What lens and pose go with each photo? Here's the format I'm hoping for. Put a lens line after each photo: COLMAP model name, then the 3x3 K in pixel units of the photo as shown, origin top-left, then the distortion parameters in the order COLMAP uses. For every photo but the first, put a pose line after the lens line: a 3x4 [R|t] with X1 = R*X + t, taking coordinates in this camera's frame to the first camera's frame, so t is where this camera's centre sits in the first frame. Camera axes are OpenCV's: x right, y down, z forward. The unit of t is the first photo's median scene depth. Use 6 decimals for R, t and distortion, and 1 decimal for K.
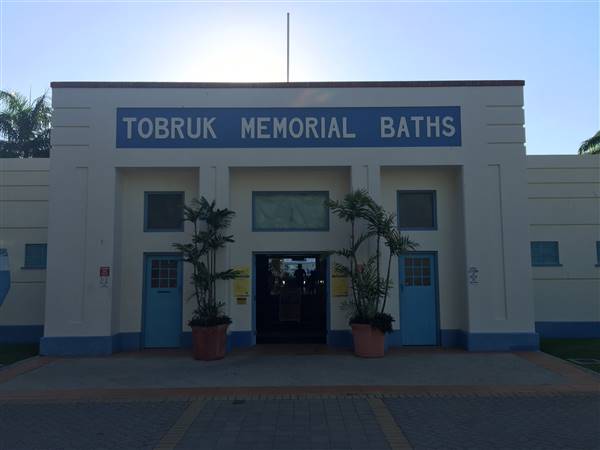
lens RADIAL K [[516.9, 0, 300.6], [0, 516.9, 219.0], [0, 0, 1]] dist [0.075239, -0.085676]
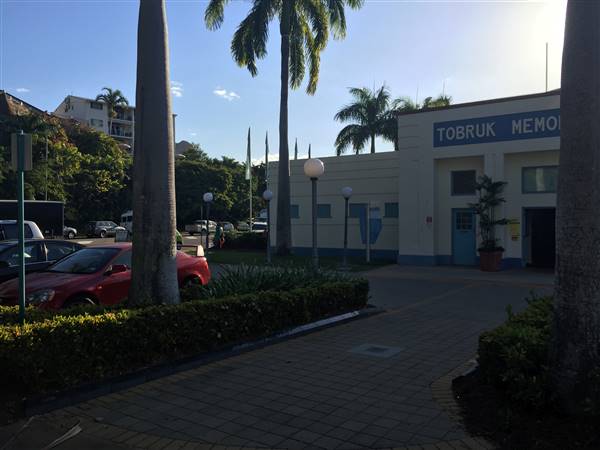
lens RADIAL K [[516.9, 0, 300.5], [0, 516.9, 220.6], [0, 0, 1]] dist [0.075239, -0.085676]
pose [[0.822998, 0.005704, -0.568015, 0.252977], [0.054298, 0.994581, 0.088661, -0.071970], [0.565443, -0.103810, 0.818228, -0.657371]]
